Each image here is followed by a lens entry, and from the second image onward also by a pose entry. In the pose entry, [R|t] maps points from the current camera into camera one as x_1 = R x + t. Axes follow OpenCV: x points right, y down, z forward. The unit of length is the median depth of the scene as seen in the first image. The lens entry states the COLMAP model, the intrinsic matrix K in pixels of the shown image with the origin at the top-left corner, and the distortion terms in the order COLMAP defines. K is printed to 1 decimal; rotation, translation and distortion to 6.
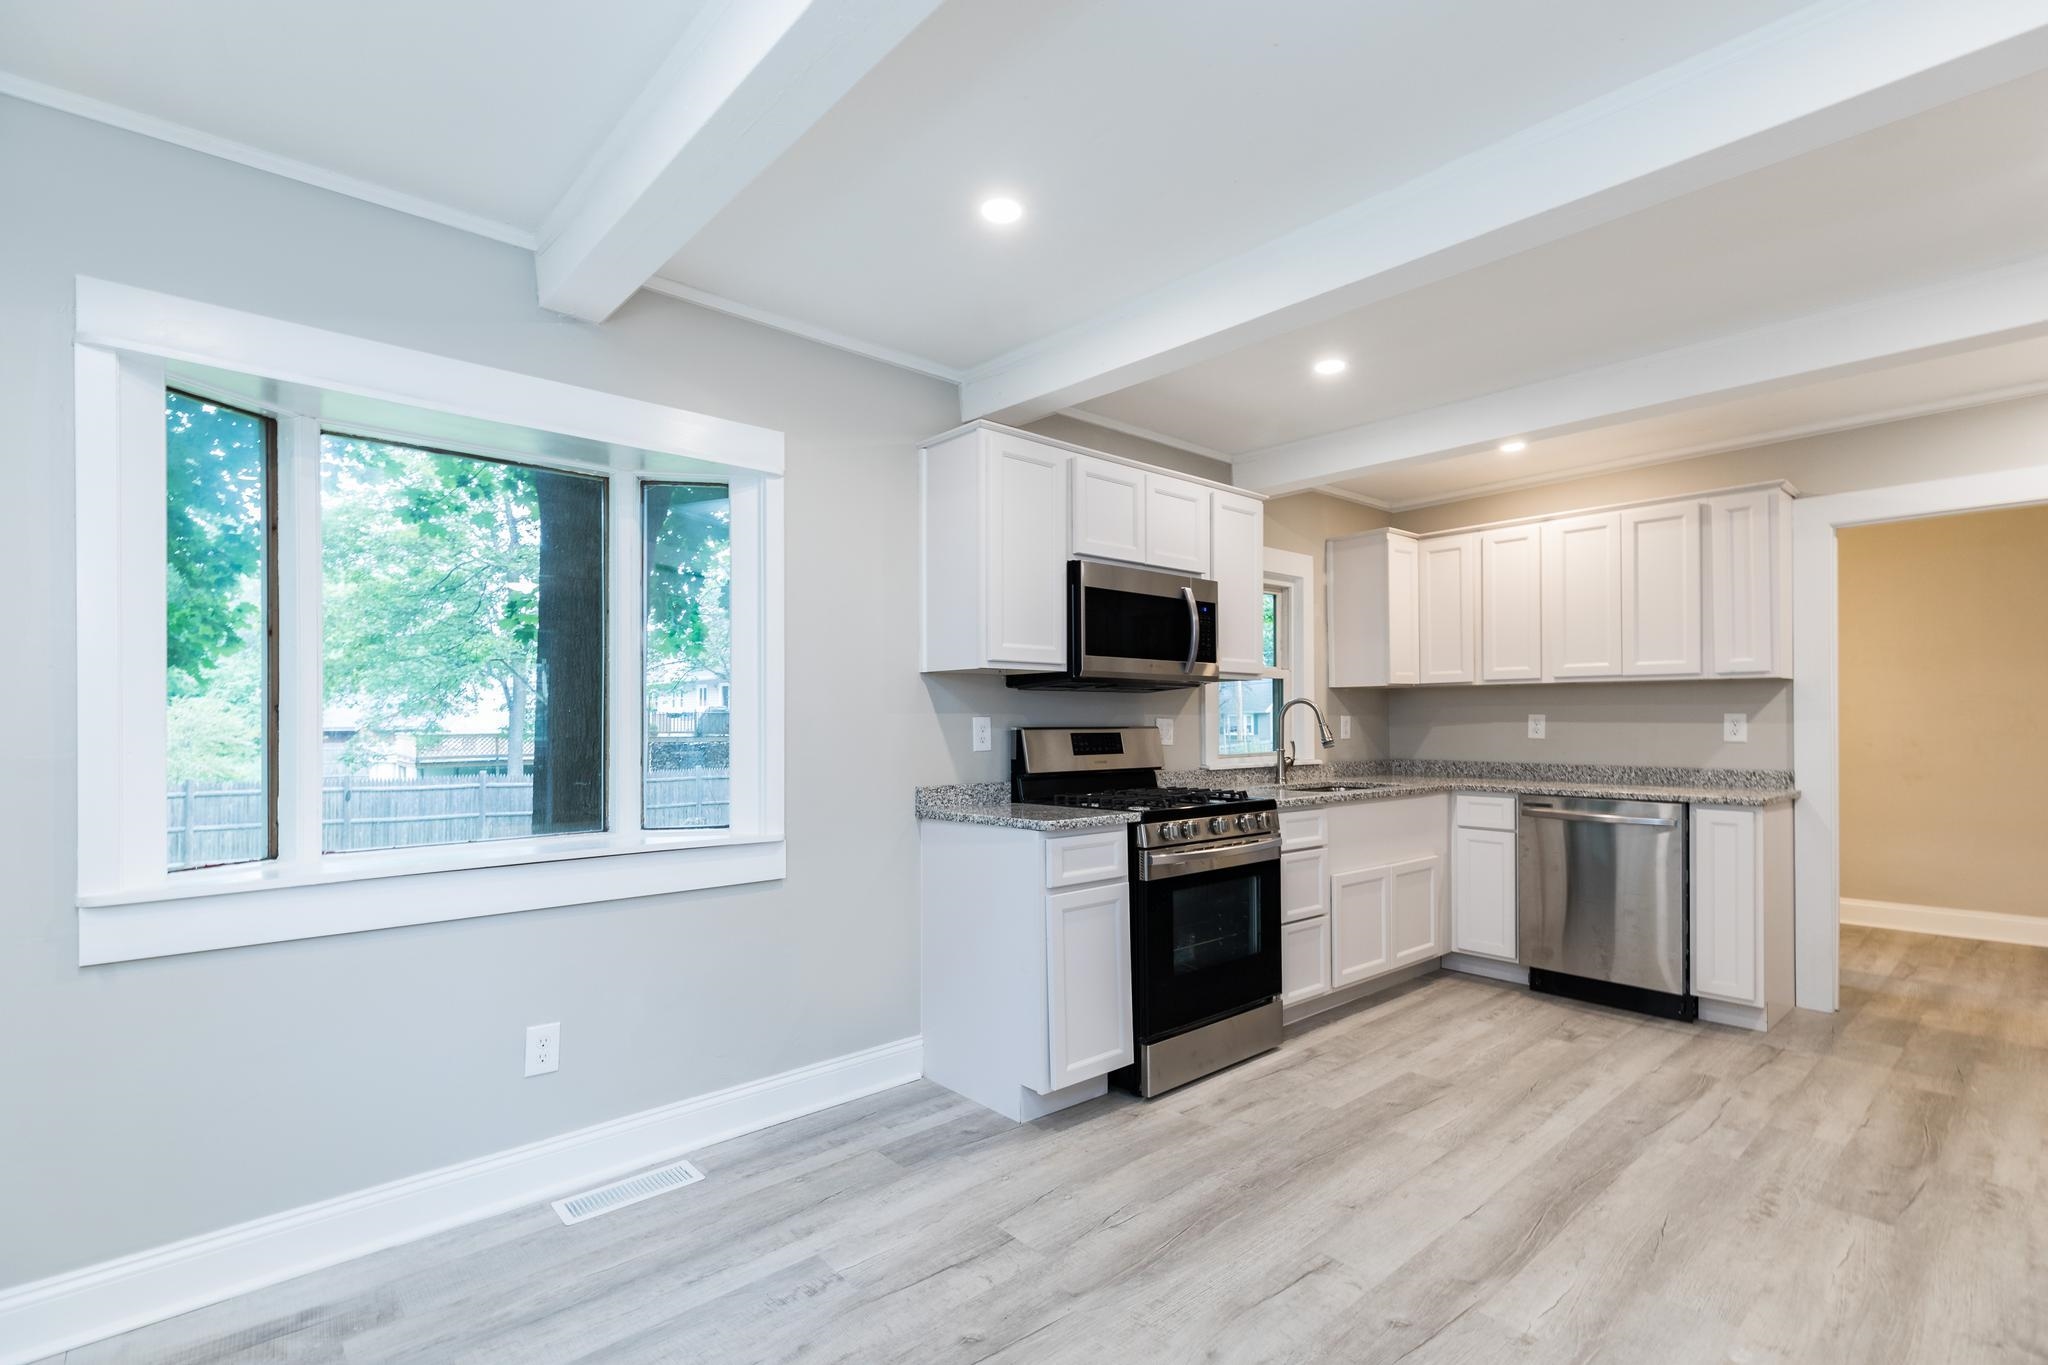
lens RADIAL K [[928.1, 0, 1018.5], [0, 928.1, 718.8], [0, 0, 1]] dist [0.003490, 0.000037]
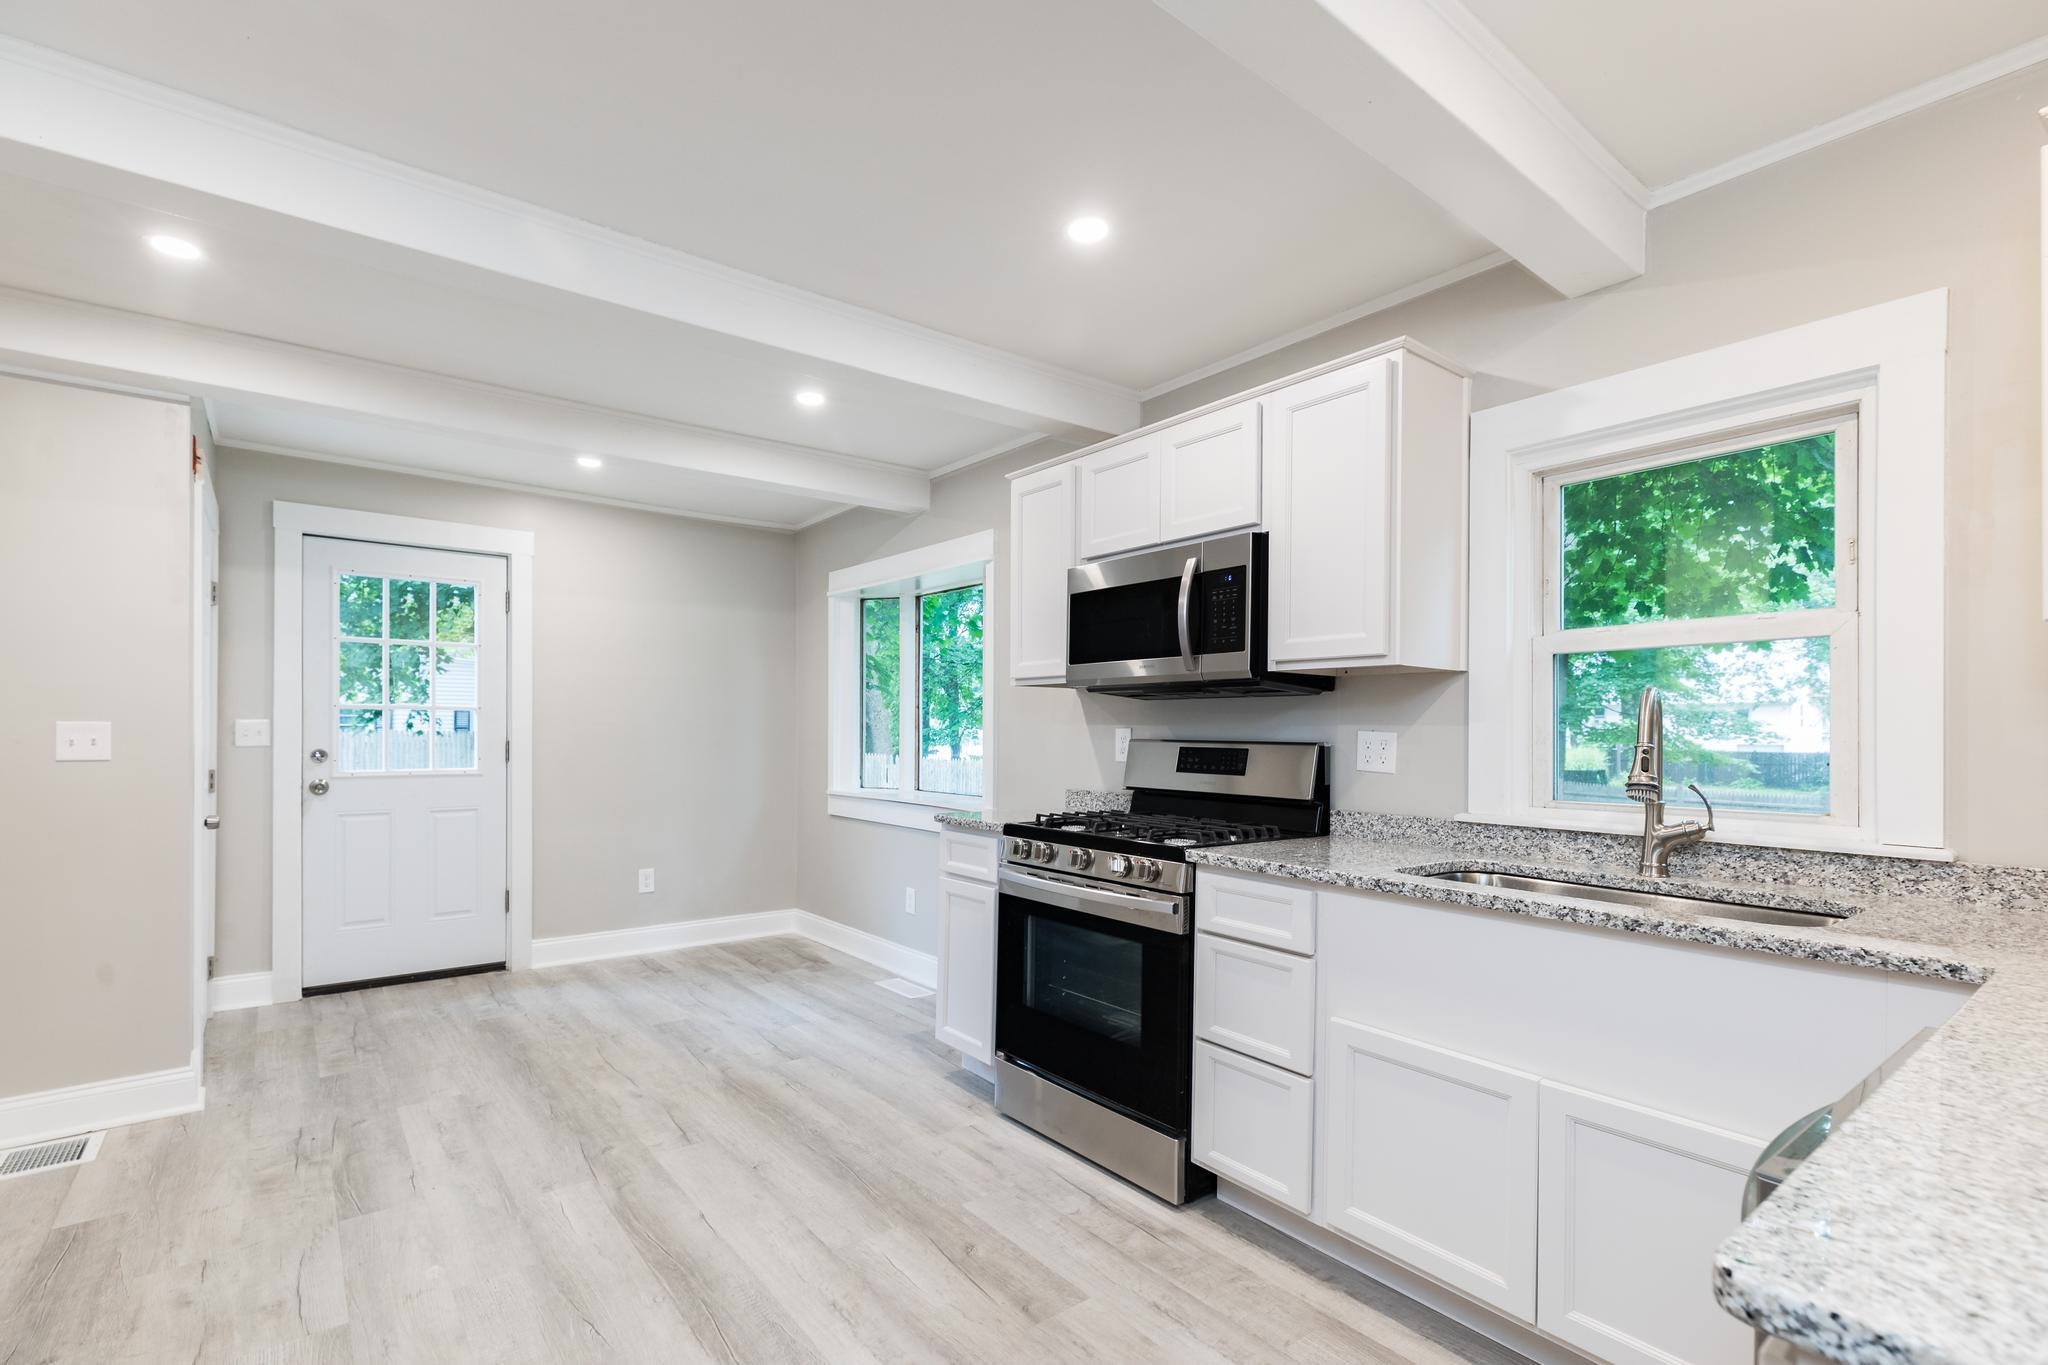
lens RADIAL K [[948.3, 0, 1023.9], [0, 948.3, 731.2], [0, 0, 1]] dist [0.002483, 0.000176]
pose [[-0.048234, 0.003951, -0.998828, 1.181498], [-0.007278, 0.999964, 0.004307, -0.002599], [0.998810, 0.007478, -0.048203, 1.098720]]
